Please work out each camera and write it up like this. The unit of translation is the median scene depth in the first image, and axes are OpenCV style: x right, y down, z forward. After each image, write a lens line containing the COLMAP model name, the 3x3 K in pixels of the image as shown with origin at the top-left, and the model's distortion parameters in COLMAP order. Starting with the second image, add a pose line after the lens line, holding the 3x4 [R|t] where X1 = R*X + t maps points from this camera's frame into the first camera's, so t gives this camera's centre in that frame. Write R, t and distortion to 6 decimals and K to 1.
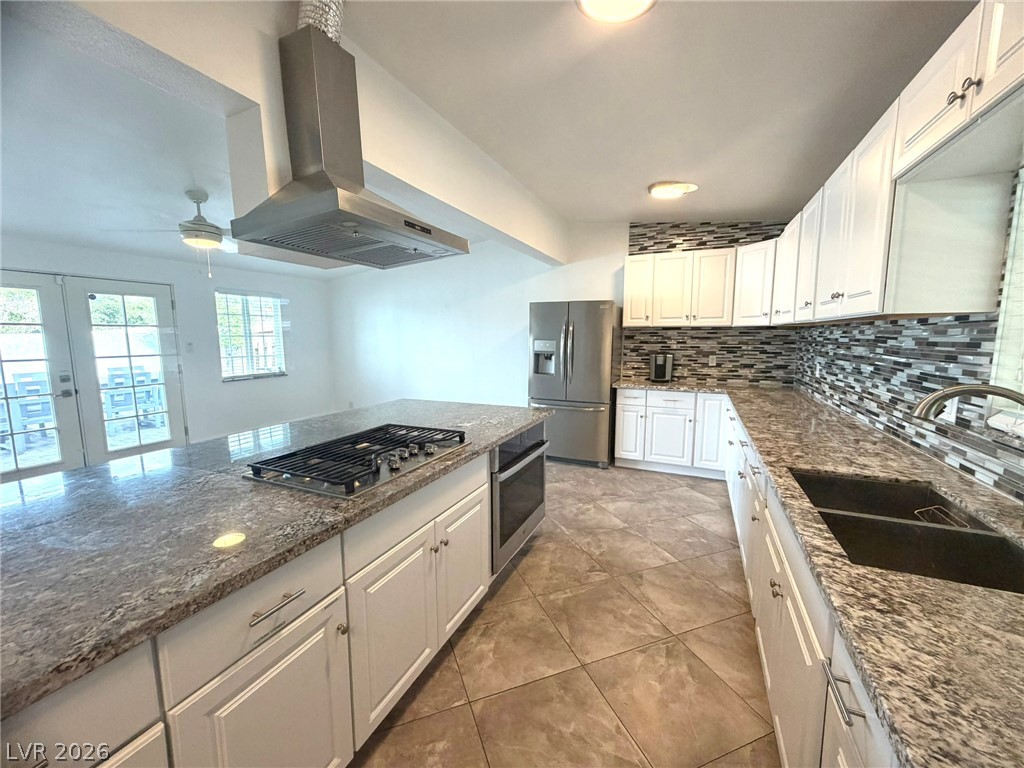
lens RADIAL K [[409.8, 0, 510.5], [0, 409.8, 385.4], [0, 0, 1]] dist [0.000434, 0.000394]
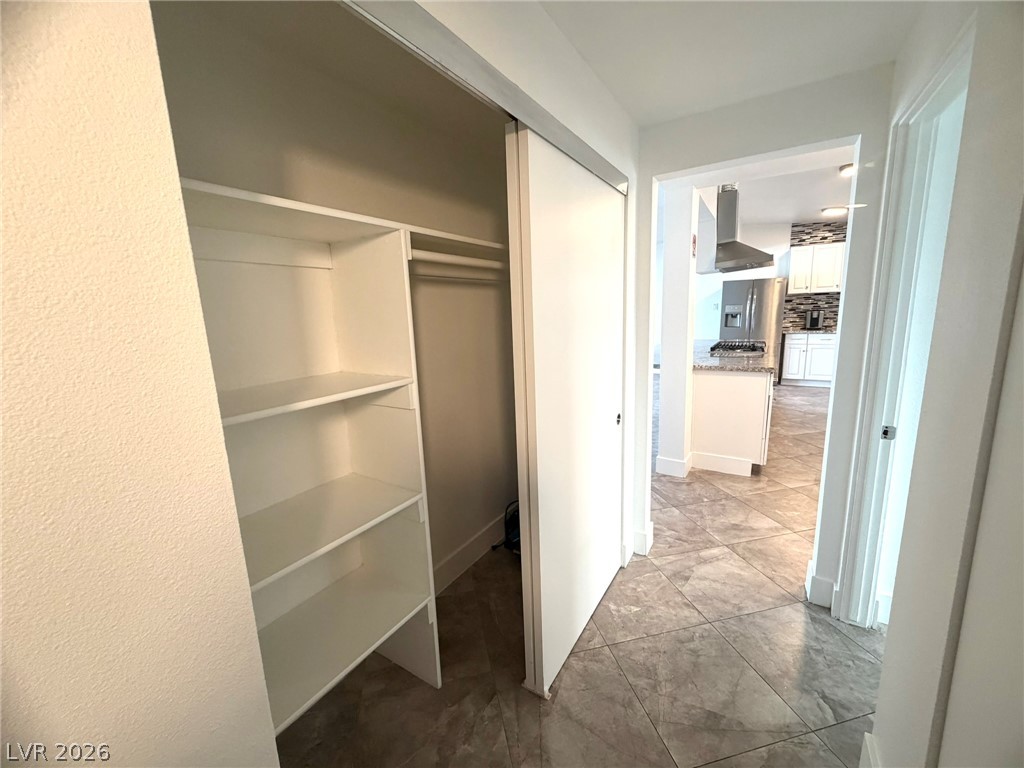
lens RADIAL K [[409.8, 0, 507.6], [0, 409.8, 386.1], [0, 0, 1]] dist [0.000434, 0.000394]
pose [[0.989214, -0.013155, -0.145887, -0.623676], [0.022489, 0.997791, 0.062514, 0.092663], [0.144743, -0.065120, 0.987324, -0.792722]]
